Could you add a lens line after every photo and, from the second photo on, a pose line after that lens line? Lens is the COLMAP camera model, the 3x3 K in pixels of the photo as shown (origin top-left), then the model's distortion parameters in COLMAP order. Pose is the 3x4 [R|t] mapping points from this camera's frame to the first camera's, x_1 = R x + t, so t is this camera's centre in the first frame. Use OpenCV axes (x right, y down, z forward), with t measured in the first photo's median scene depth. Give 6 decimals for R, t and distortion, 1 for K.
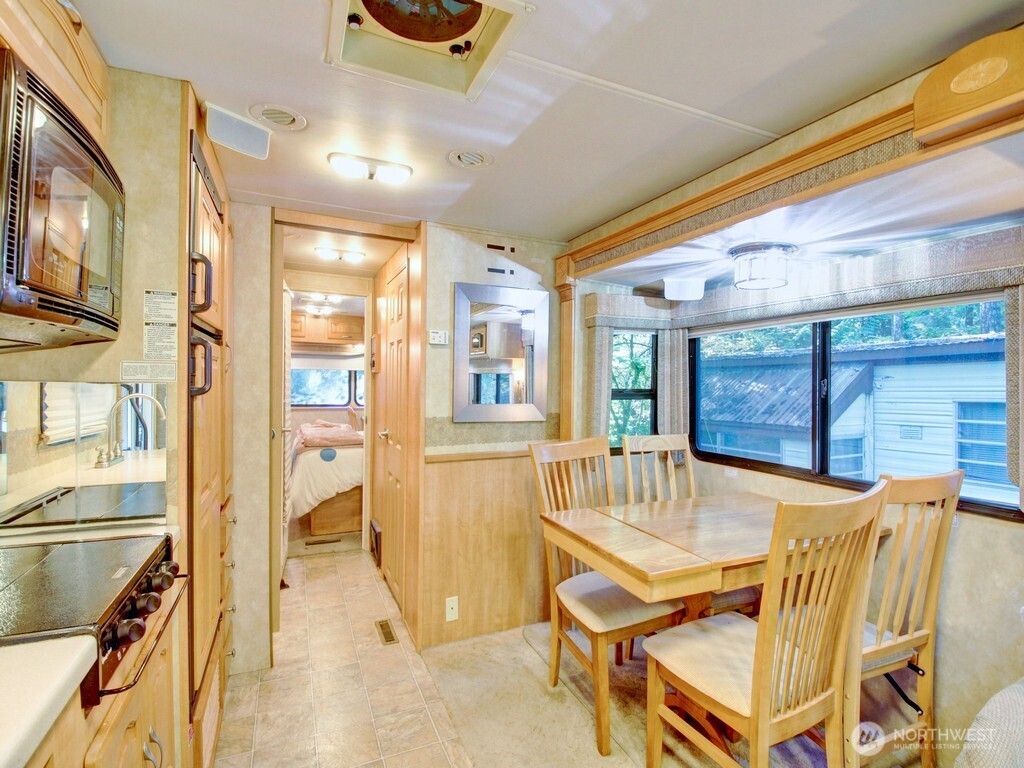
lens RADIAL K [[475.3, 0, 508.0], [0, 475.3, 387.4], [0, 0, 1]] dist [0.005008, -0.017828]
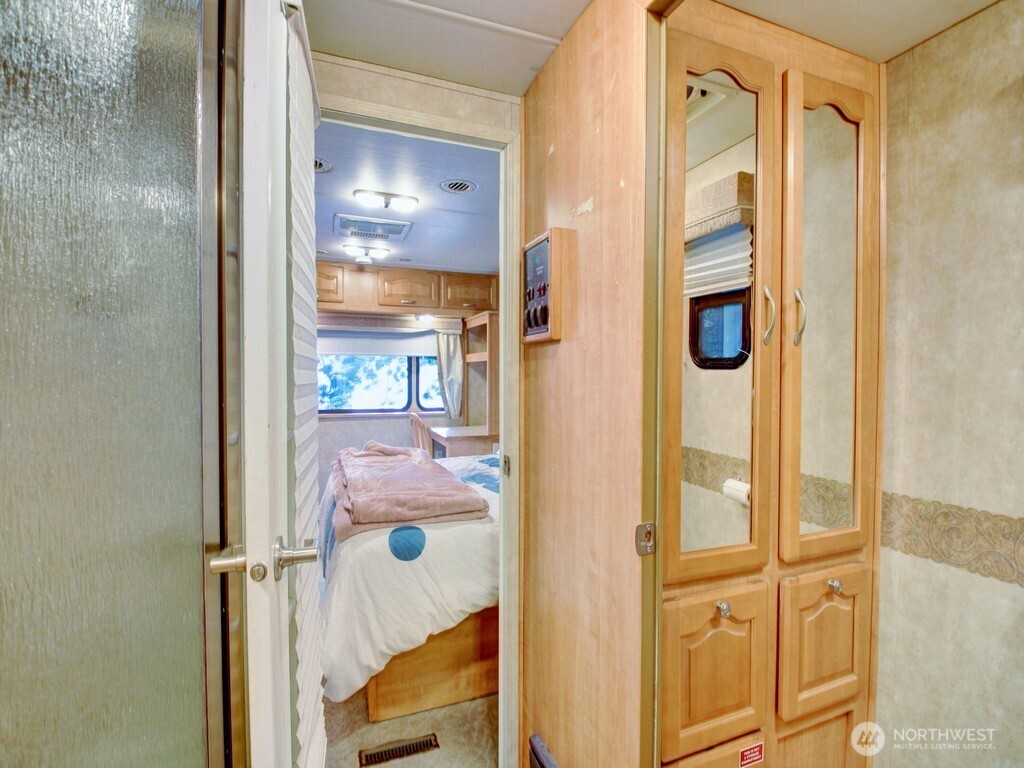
lens RADIAL K [[475.3, 0, 509.4], [0, 475.3, 380.8], [0, 0, 1]] dist [0.005008, -0.017828]
pose [[0.998232, -0.011795, -0.058249, -0.406773], [0.011978, 0.999924, 0.002787, -0.004243], [0.058212, -0.003480, 0.998298, 0.909296]]
